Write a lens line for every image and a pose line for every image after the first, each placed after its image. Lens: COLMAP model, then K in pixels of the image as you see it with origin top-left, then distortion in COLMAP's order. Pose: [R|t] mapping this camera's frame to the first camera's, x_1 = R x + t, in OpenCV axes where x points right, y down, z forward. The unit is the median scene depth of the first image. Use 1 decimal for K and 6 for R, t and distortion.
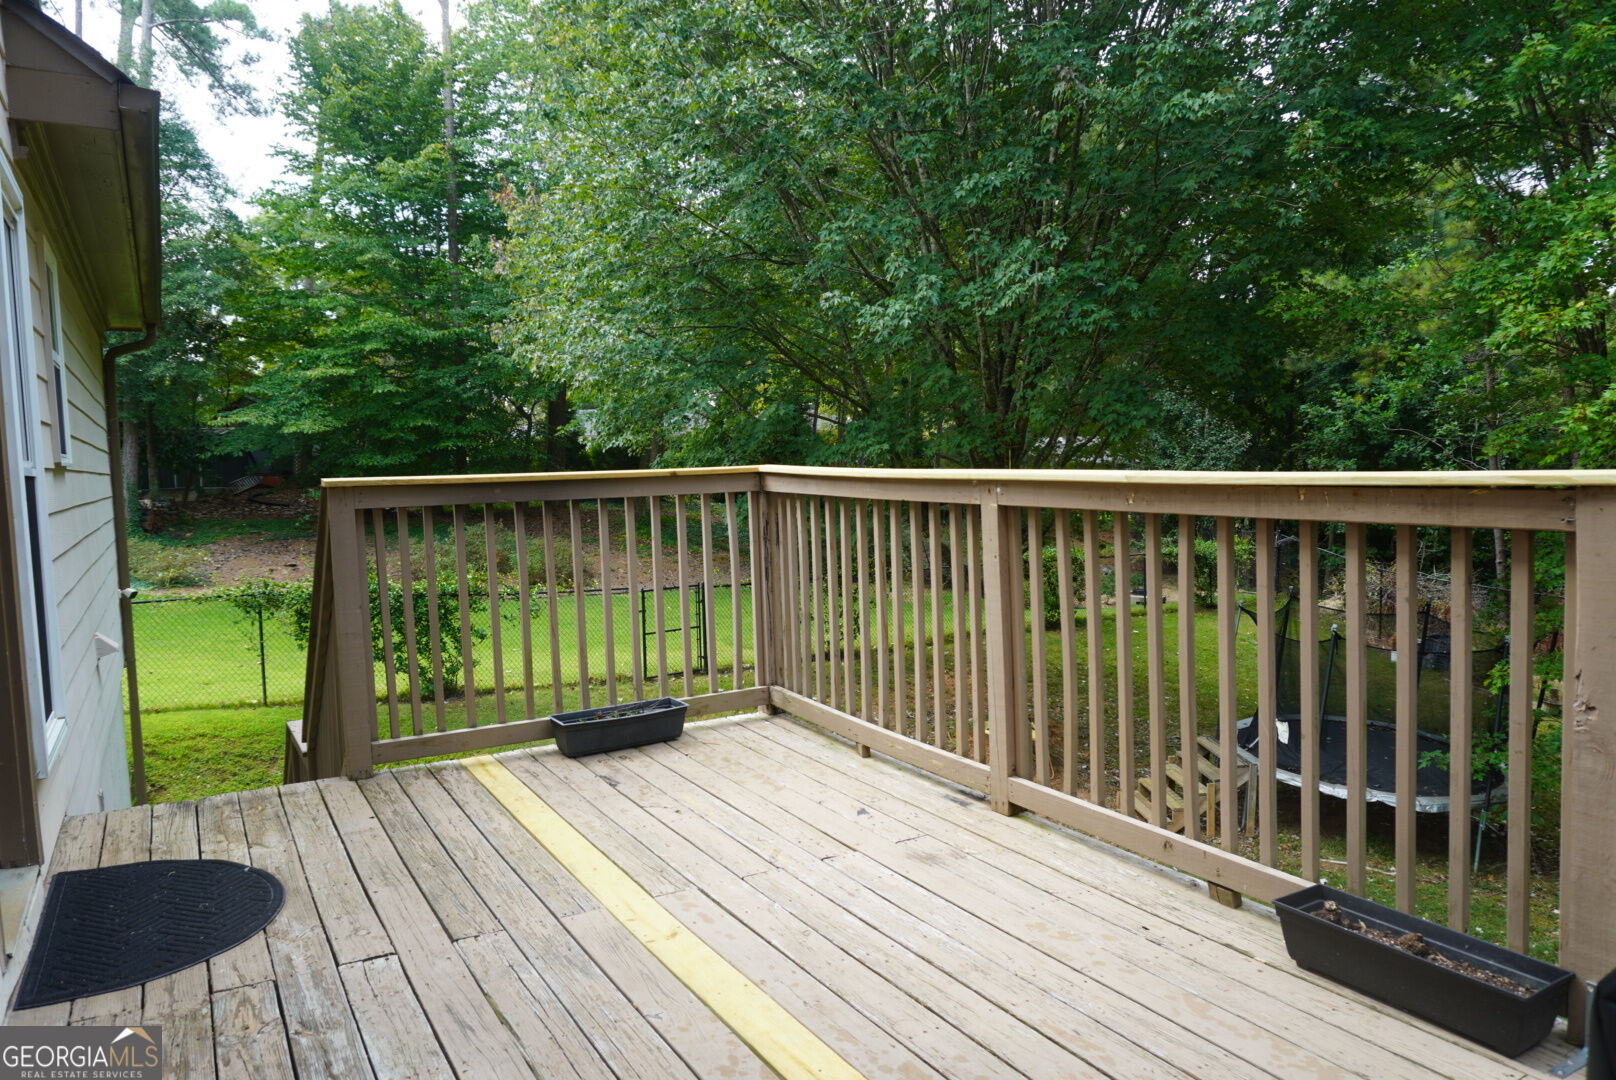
lens RADIAL K [[1089.9, 0, 804.6], [0, 1089.9, 541.2], [0, 0, 1]] dist [-0.039429, 0.033705]
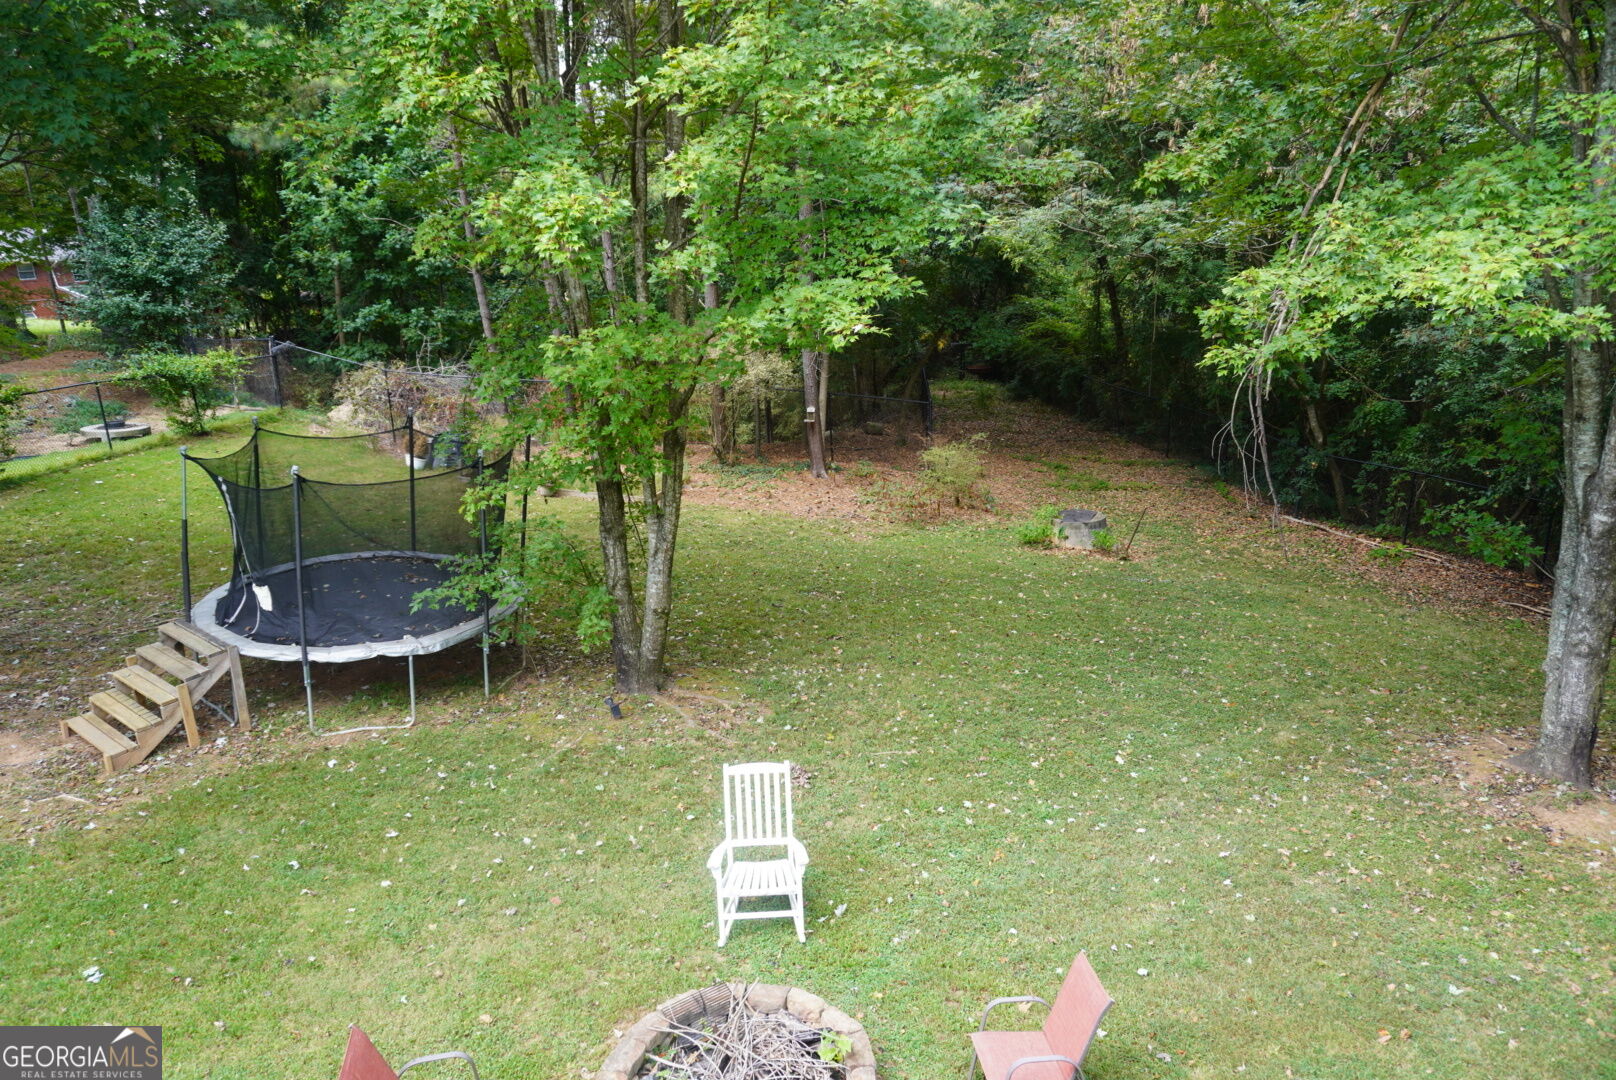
lens RADIAL K [[1089.9, 0, 808.9], [0, 1089.9, 542.9], [0, 0, 1]] dist [-0.039429, 0.033705]
pose [[0.669230, -0.210941, 0.712485, 0.197001], [0.072241, 0.972787, 0.220152, -0.026047], [-0.739535, -0.095862, 0.666257, 0.196380]]
